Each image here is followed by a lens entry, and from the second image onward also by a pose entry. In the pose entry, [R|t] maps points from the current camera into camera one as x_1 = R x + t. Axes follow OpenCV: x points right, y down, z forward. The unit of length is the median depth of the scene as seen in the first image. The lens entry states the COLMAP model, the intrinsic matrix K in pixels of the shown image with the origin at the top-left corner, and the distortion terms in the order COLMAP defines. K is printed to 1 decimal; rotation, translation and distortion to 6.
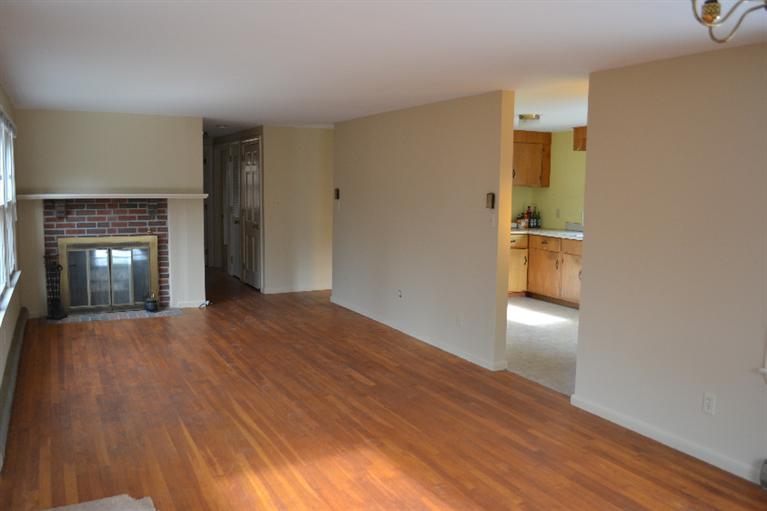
lens RADIAL K [[632.0, 0, 382.1], [0, 632.0, 256.3], [0, 0, 1]] dist [-0.077842, 0.006851]
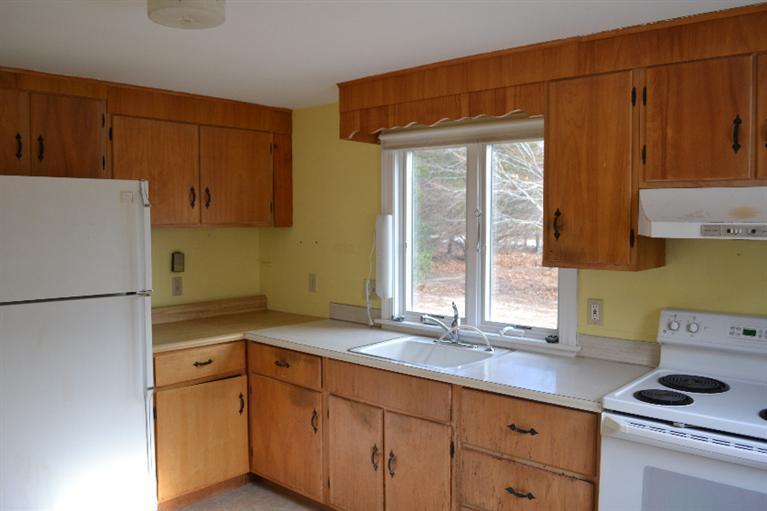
lens RADIAL K [[632.0, 0, 379.9], [0, 632.0, 256.4], [0, 0, 1]] dist [-0.077842, 0.006851]
pose [[0.934512, -0.036651, 0.354040, 0.171198], [0.056966, 0.997263, -0.047126, -0.066359], [-0.351344, 0.064208, 0.934042, 0.577285]]
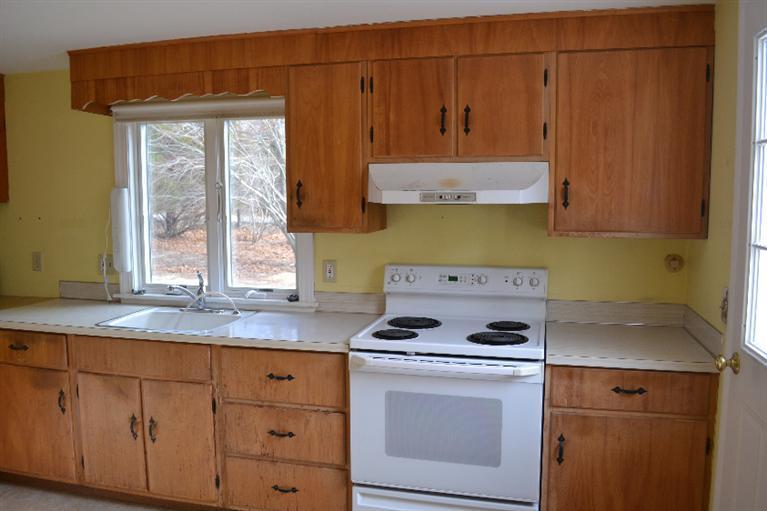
lens RADIAL K [[632.0, 0, 381.1], [0, 632.0, 252.9], [0, 0, 1]] dist [-0.077842, 0.006851]
pose [[0.670839, -0.087556, 0.736416, 0.132674], [0.103709, 0.994324, 0.023746, -0.062898], [-0.734315, 0.060443, 0.676112, 0.566197]]
